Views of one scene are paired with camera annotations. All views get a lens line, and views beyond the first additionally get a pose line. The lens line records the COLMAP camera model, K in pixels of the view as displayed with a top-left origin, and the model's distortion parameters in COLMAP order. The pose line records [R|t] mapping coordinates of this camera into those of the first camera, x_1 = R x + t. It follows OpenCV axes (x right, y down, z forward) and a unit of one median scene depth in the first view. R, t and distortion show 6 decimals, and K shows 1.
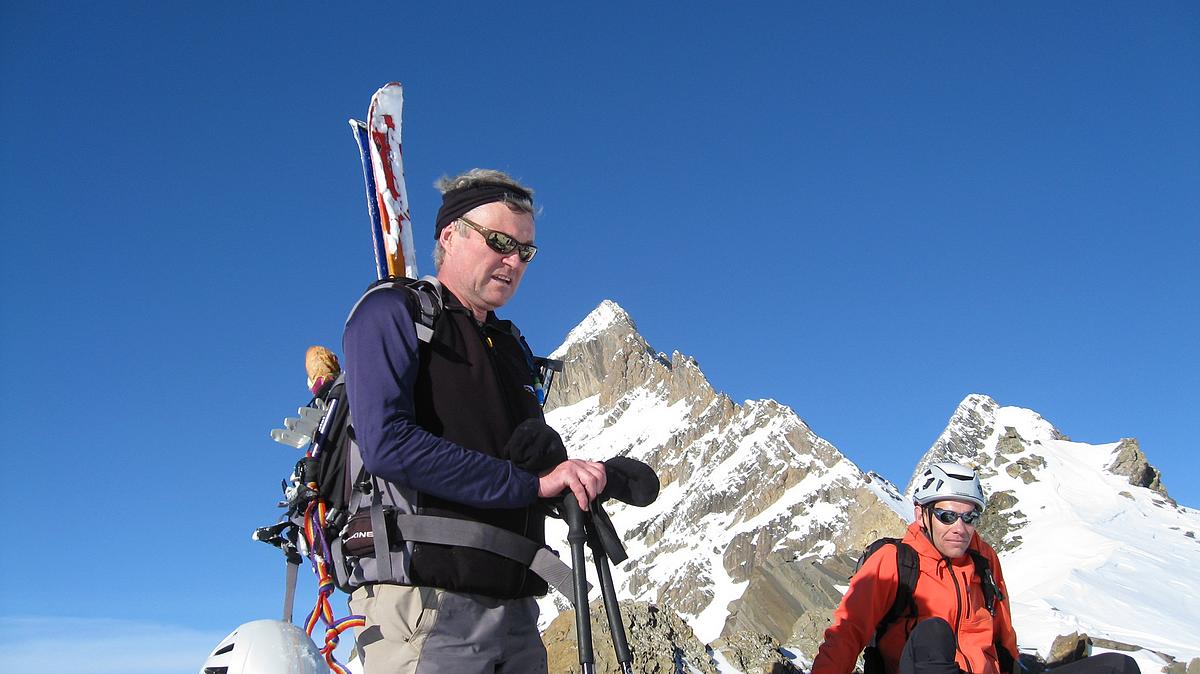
lens RADIAL K [[1289.1, 0, 598.8], [0, 1289.1, 336.1], [0, 0, 1]] dist [-0.091059, 0.000000]
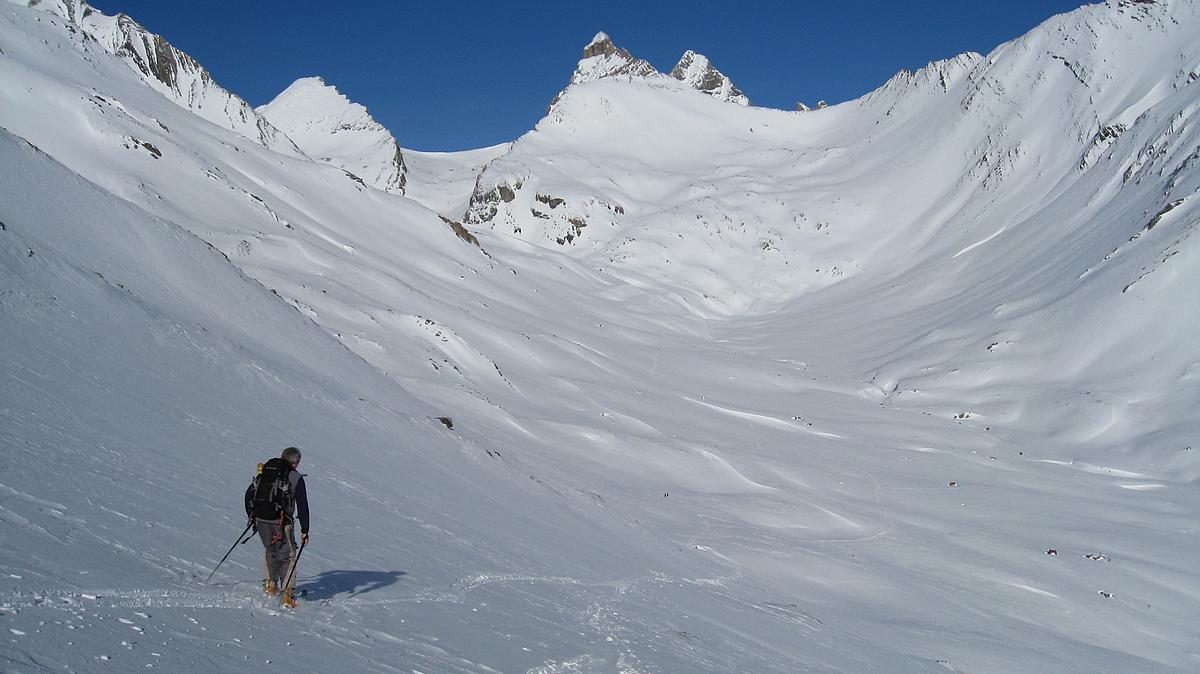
lens RADIAL K [[1289.1, 0, 603.7], [0, 1289.1, 329.5], [0, 0, 1]] dist [-0.091059, 0.000000]
pose [[0.985682, -0.011505, 0.168222, -0.535644], [-0.039741, 0.953711, 0.298086, -0.264343], [-0.163864, -0.300503, 0.939599, -2.491756]]
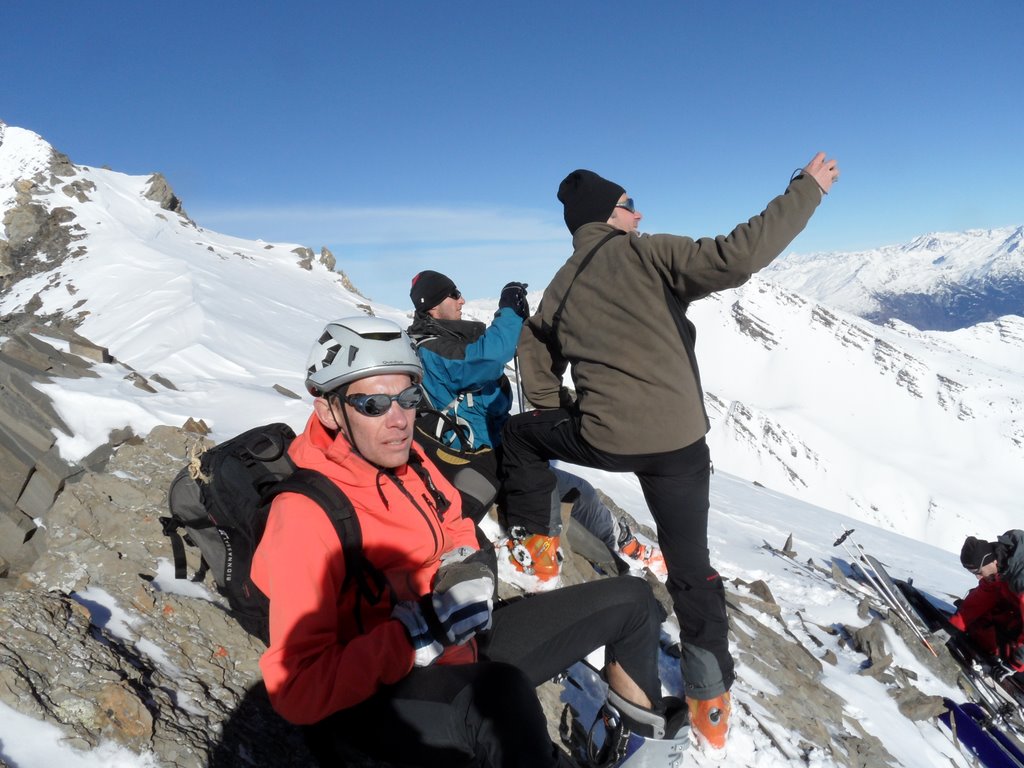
lens RADIAL K [[719.4, 0, 510.8], [0, 719.4, 386.5], [0, 0, 1]] dist [-0.001751, -0.000924]
pose [[0.612423, -0.131803, 0.779465, 0.026587], [-0.170412, 0.940810, 0.292978, 0.010561], [-0.771944, -0.312257, 0.553712, 0.628397]]
